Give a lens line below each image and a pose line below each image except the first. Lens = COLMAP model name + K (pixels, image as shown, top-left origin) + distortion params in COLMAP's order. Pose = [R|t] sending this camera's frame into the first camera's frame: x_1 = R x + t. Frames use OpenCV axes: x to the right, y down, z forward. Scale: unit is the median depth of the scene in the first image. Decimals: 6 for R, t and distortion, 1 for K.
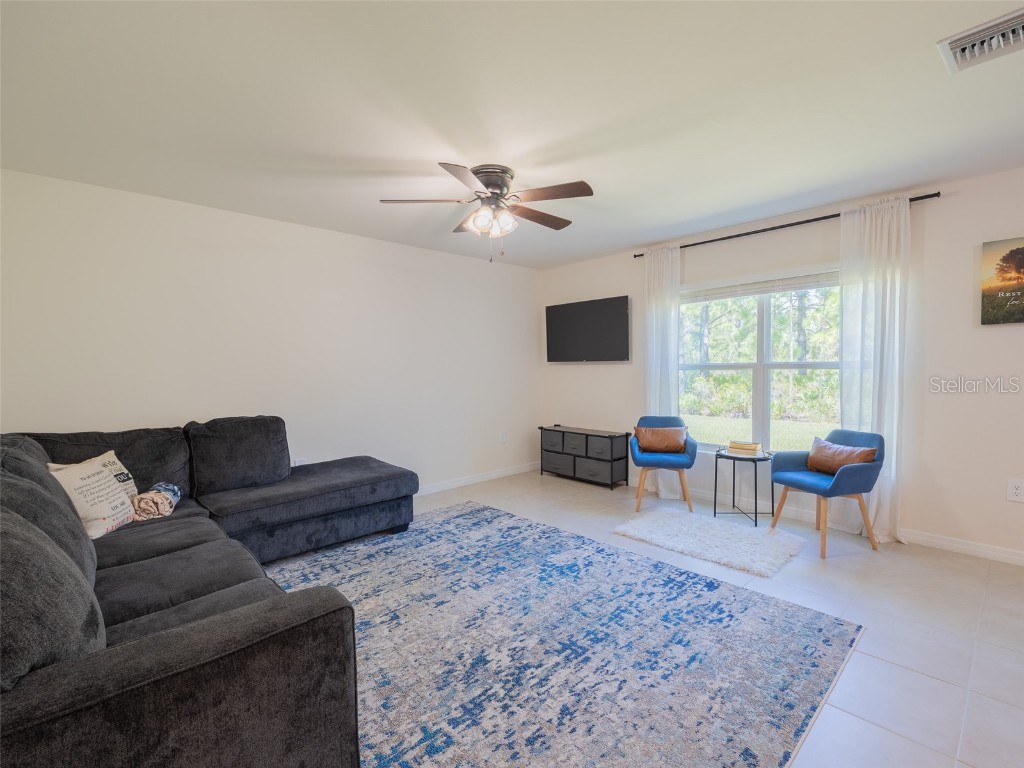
lens RADIAL K [[484.1, 0, 519.9], [0, 484.1, 389.6], [0, 0, 1]] dist [0.000659, -0.001045]
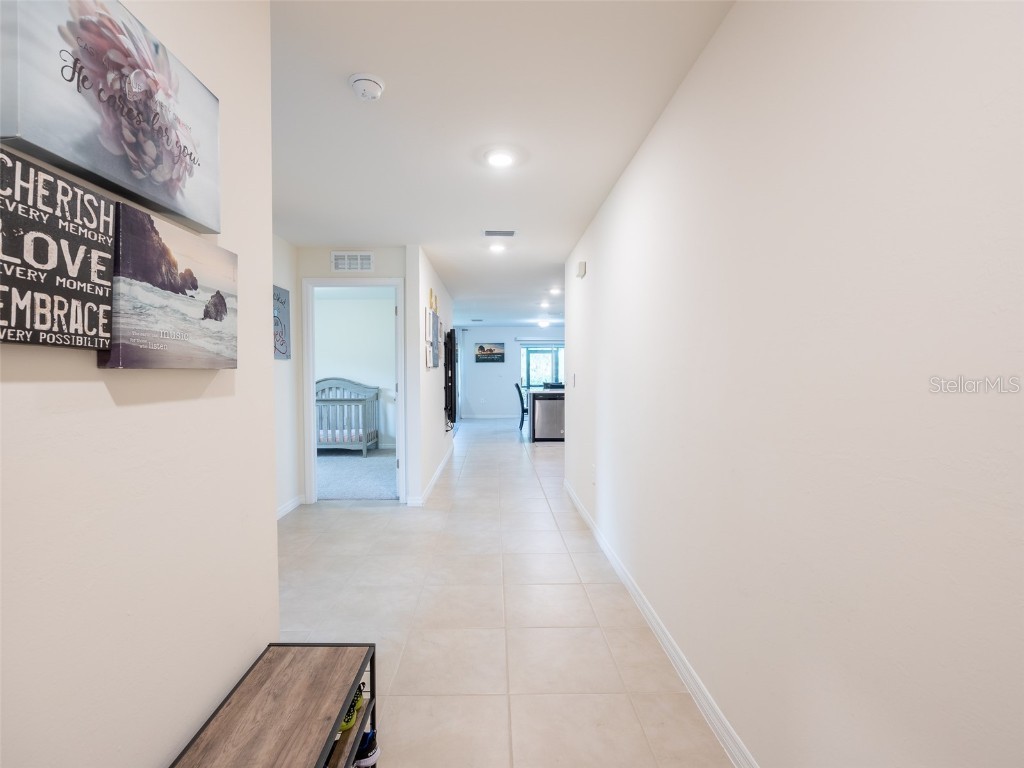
lens RADIAL K [[484.1, 0, 508.2], [0, 484.1, 373.6], [0, 0, 1]] dist [0.000659, -0.001045]
pose [[0.653322, 0.004789, 0.757065, -1.946889], [0.031813, 0.998923, -0.033773, 0.108229], [-0.756412, 0.046149, 0.652466, -1.861723]]
